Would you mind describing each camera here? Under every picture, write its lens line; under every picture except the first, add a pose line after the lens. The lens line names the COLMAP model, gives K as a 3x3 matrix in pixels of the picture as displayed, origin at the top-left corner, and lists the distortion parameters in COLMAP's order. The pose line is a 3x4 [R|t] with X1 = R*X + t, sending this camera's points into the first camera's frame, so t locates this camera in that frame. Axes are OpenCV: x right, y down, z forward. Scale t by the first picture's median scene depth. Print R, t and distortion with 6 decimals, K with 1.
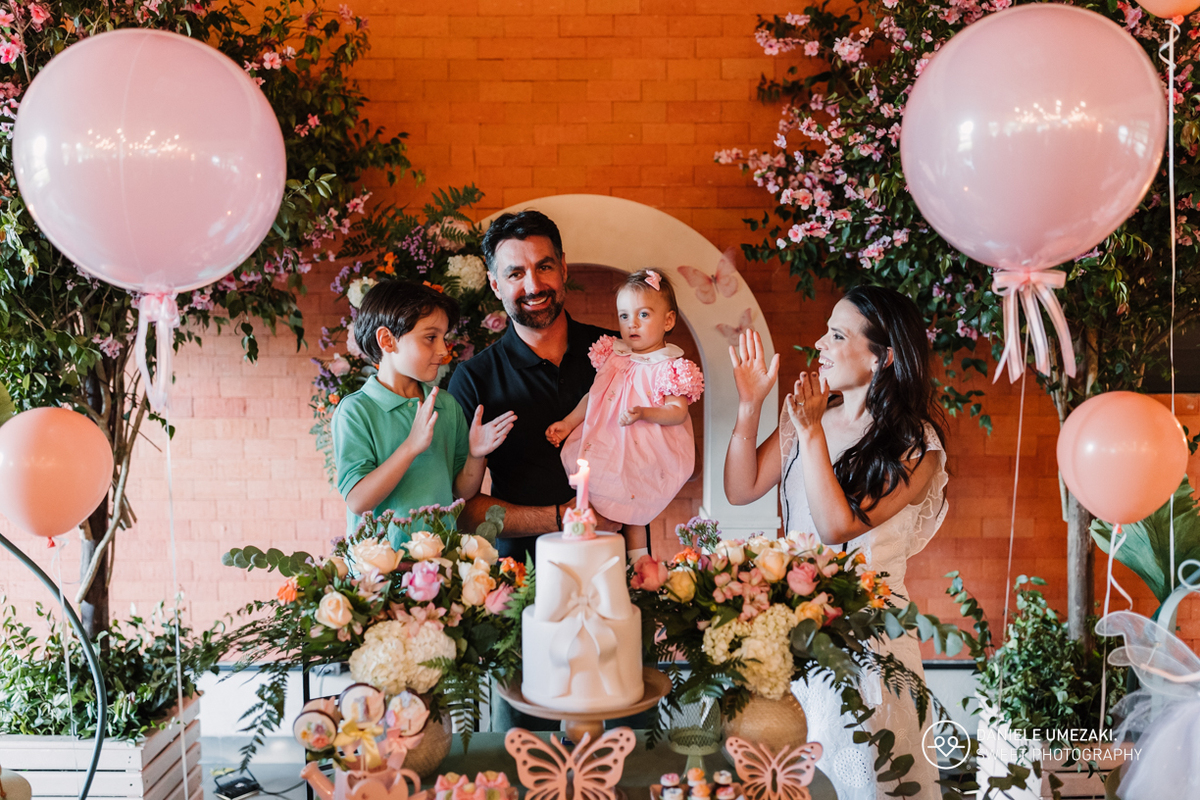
lens RADIAL K [[1378.5, 0, 603.7], [0, 1378.5, 465.8], [0, 0, 1]] dist [0.002323, -0.015726]
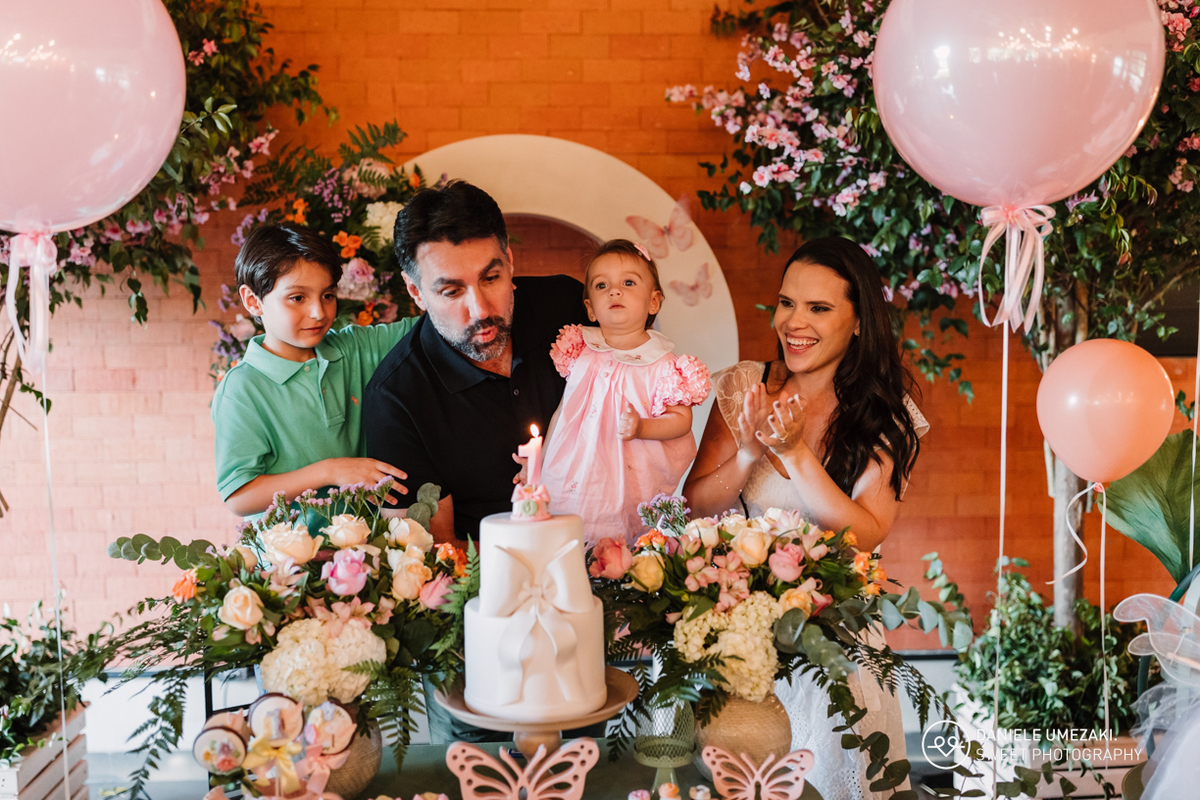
lens RADIAL K [[1378.5, 0, 603.7], [0, 1378.5, 465.8], [0, 0, 1]] dist [0.002323, -0.015726]
pose [[0.997567, -0.010010, 0.068985, -0.025915], [0.009578, 0.999932, 0.006593, 0.011801], [-0.069047, -0.005916, 0.997596, 0.117327]]
